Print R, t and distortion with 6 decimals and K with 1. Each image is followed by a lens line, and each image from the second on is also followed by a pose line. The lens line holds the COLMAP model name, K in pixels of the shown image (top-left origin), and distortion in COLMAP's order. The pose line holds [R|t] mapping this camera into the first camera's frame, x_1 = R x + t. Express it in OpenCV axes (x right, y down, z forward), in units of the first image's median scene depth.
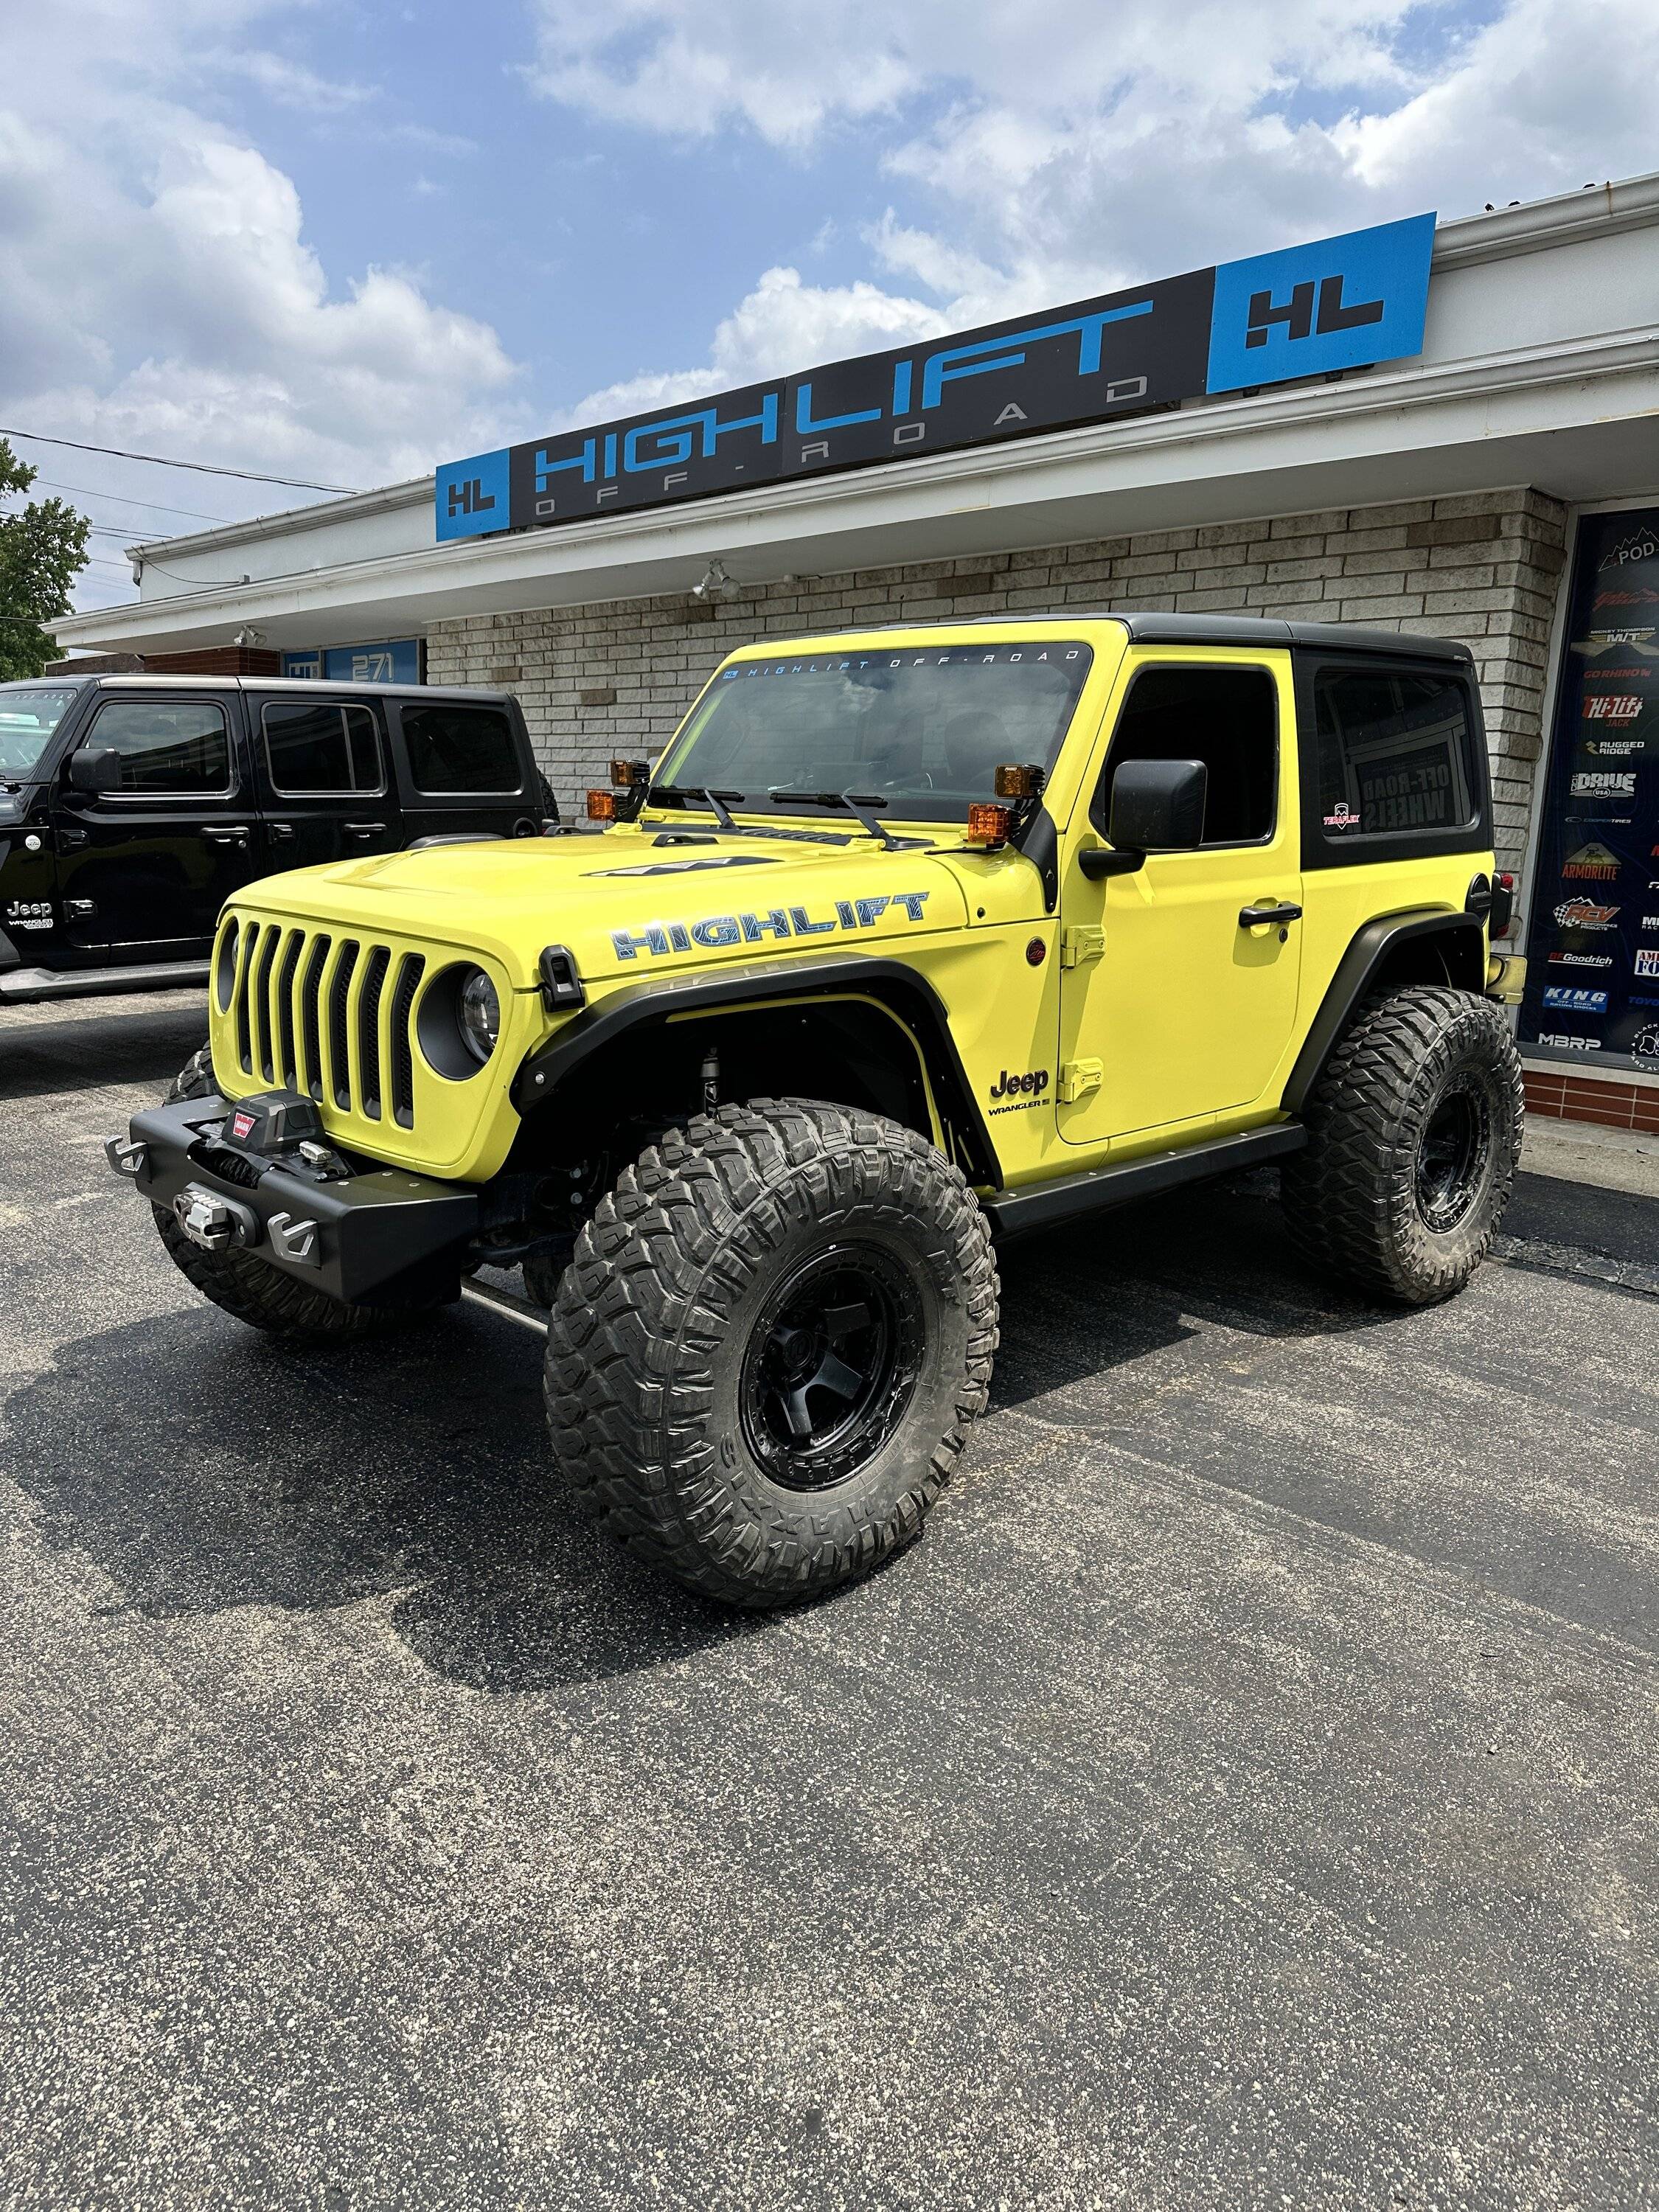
lens RADIAL K [[1544.4, 0, 818.6], [0, 1544.4, 1089.5], [0, 0, 1]] dist [0.101138, -0.149235]
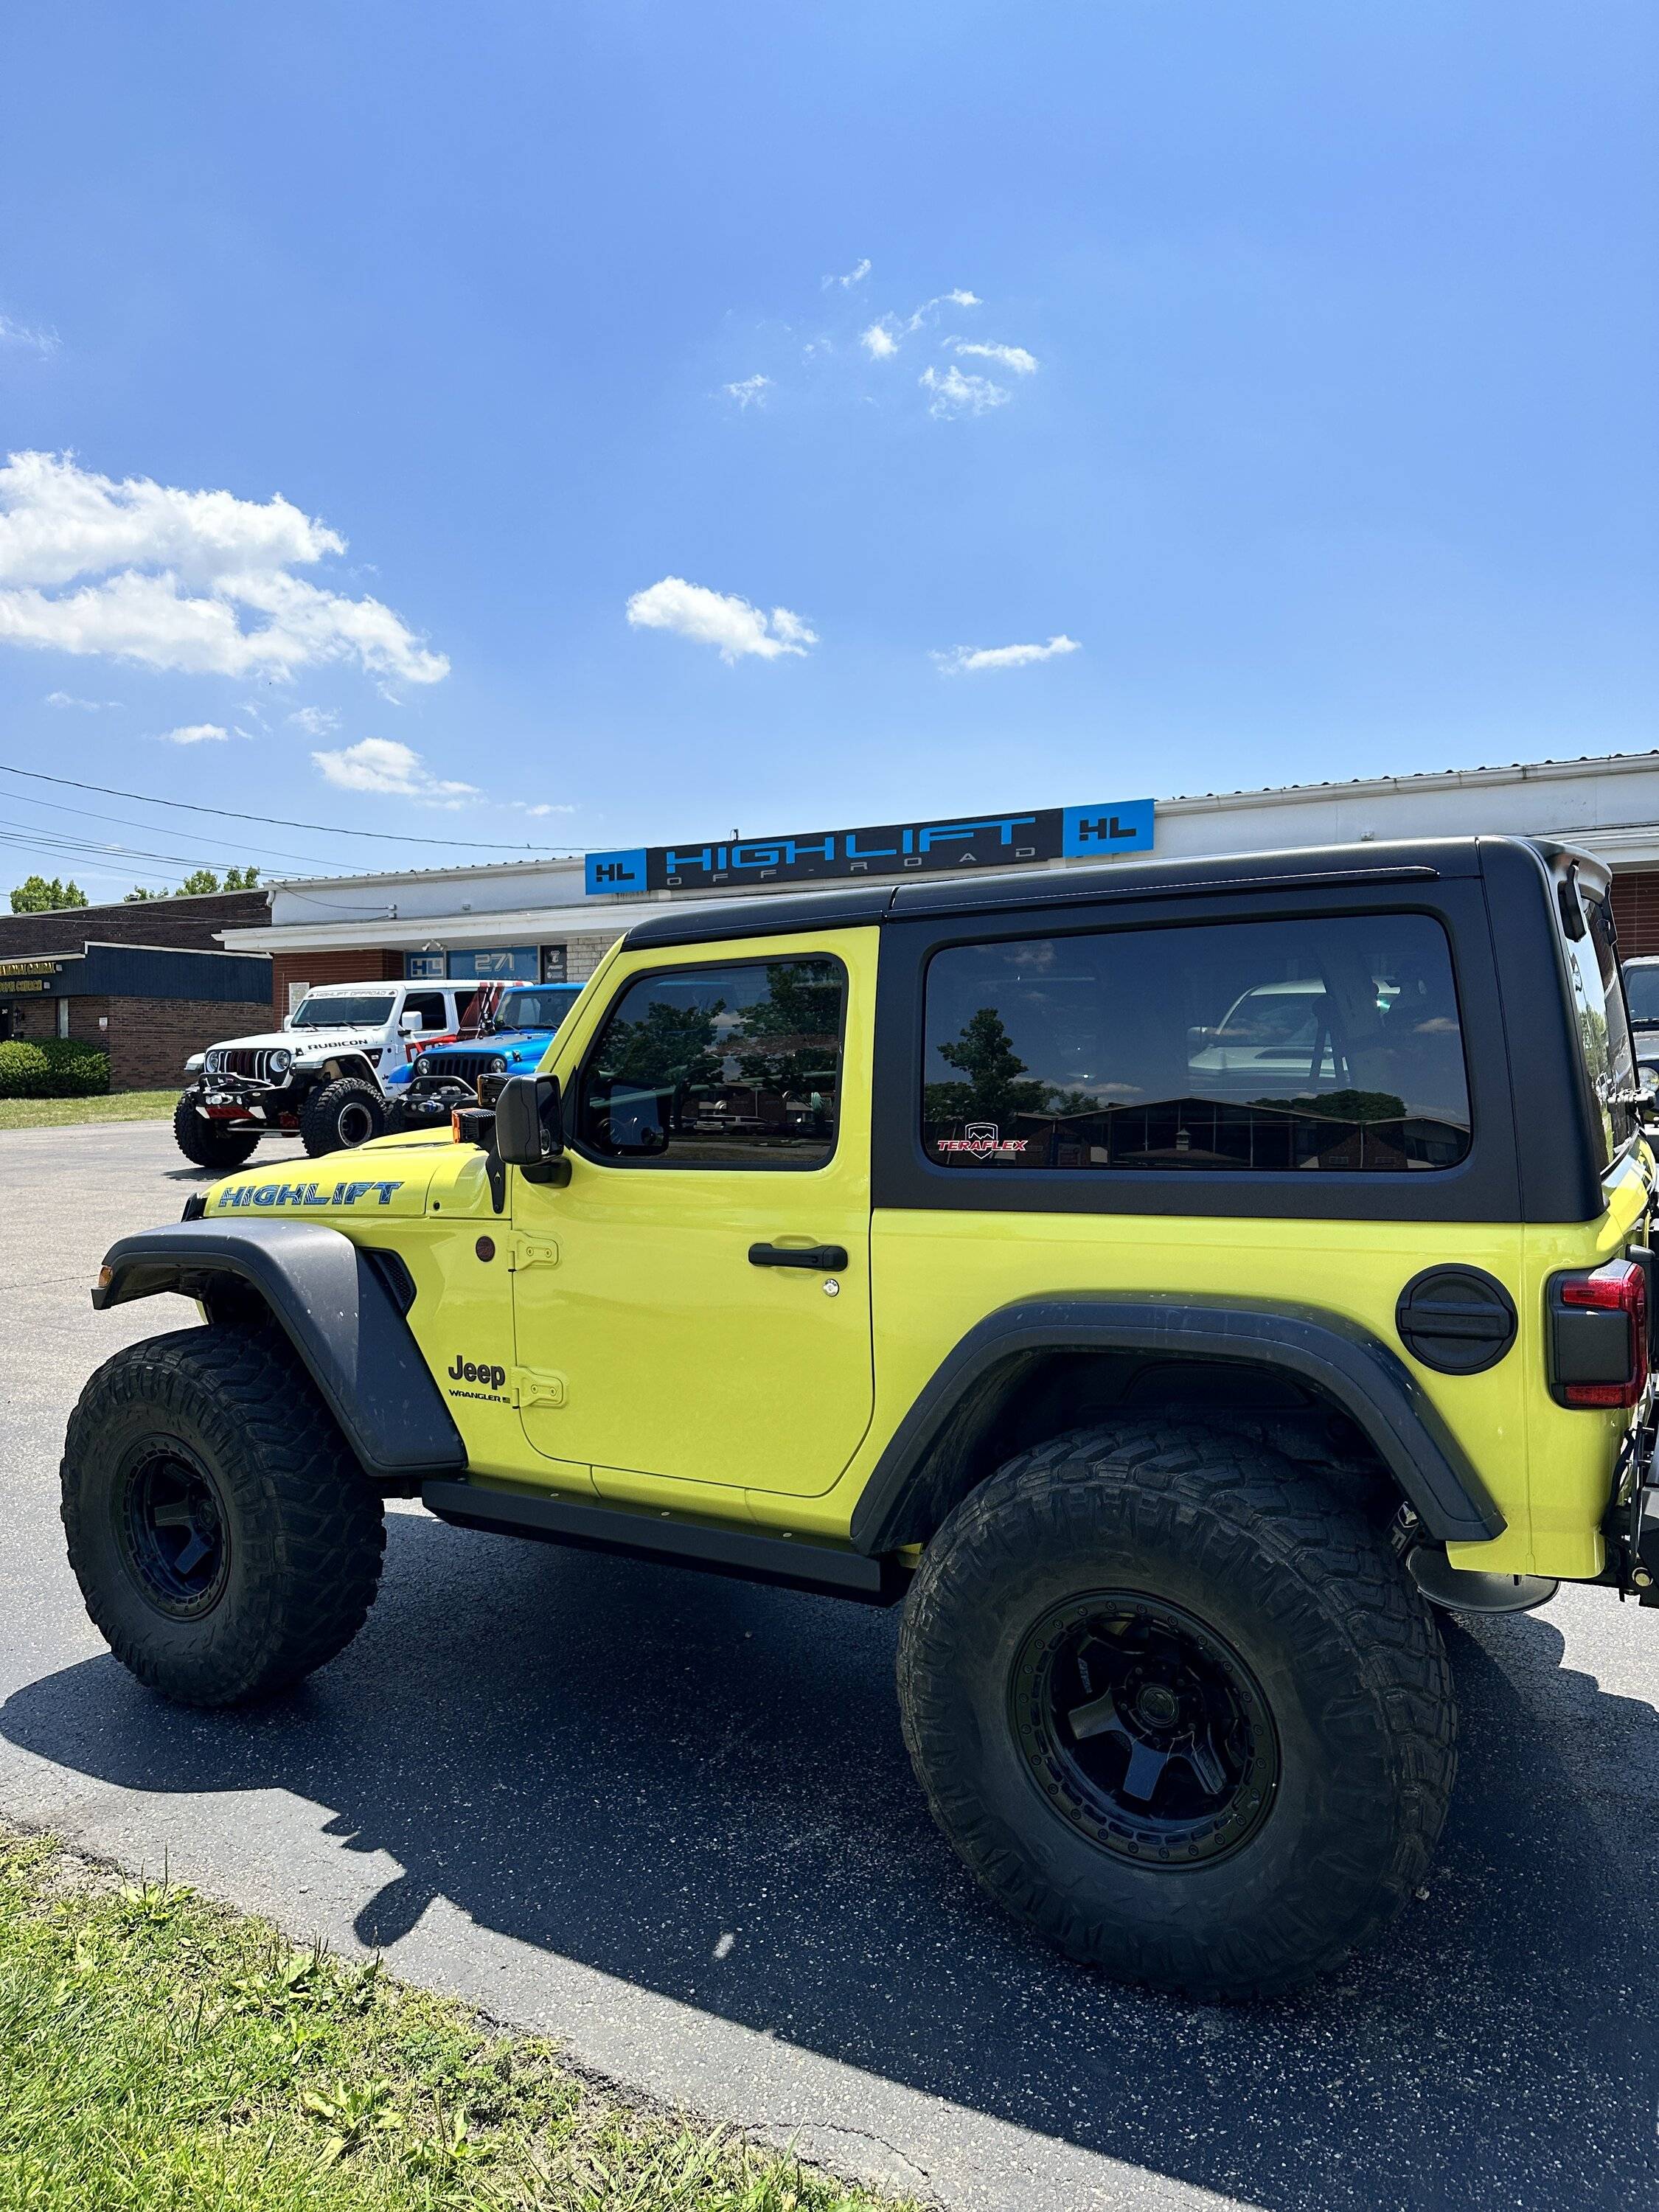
lens RADIAL K [[1544.4, 0, 818.6], [0, 1544.4, 1089.5], [0, 0, 1]] dist [0.101138, -0.149235]
pose [[0.284746, 0.016123, -0.958467, 1.047430], [-0.170207, 0.984822, -0.034000, -0.170990], [0.943371, 0.172819, 0.283168, 0.771521]]
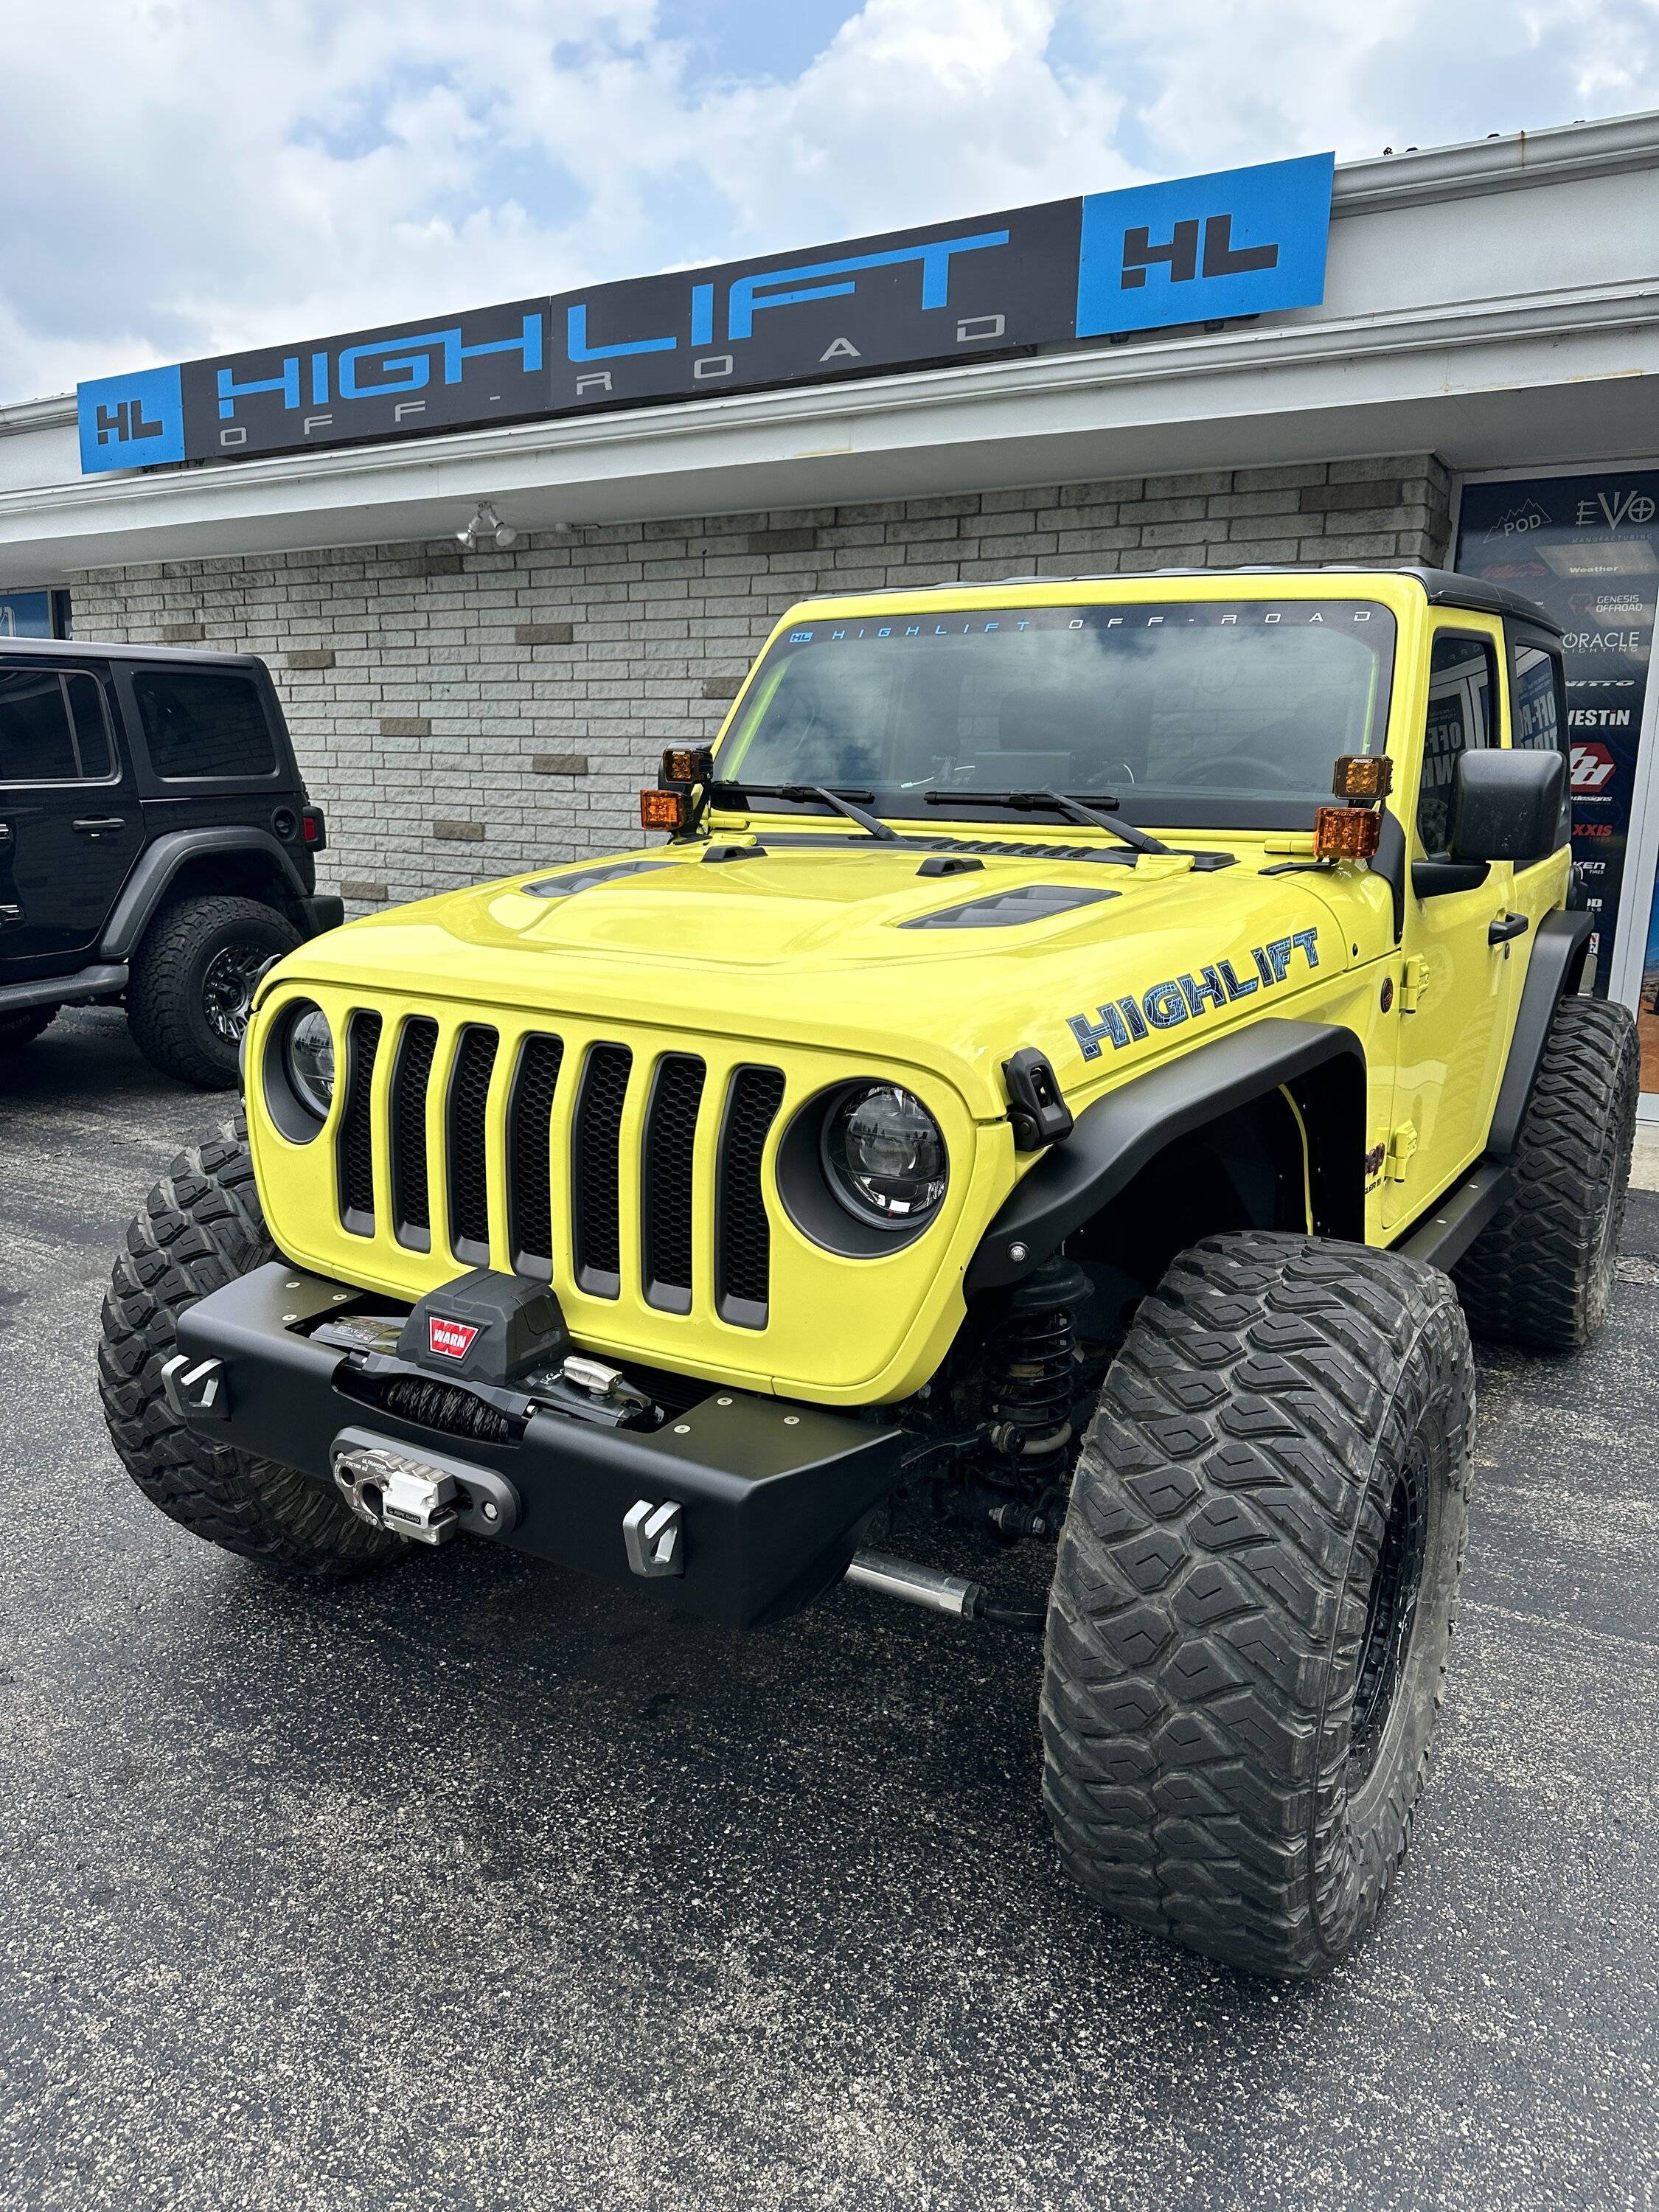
lens RADIAL K [[1546.4, 0, 829.5], [0, 1546.4, 1106.0], [0, 0, 1]] dist [0.085587, -0.132468]
pose [[0.967514, -0.061565, 0.245207, -0.281461], [0.054537, 0.997886, 0.035354, -0.065875], [-0.246866, -0.020833, 0.968826, 0.264160]]
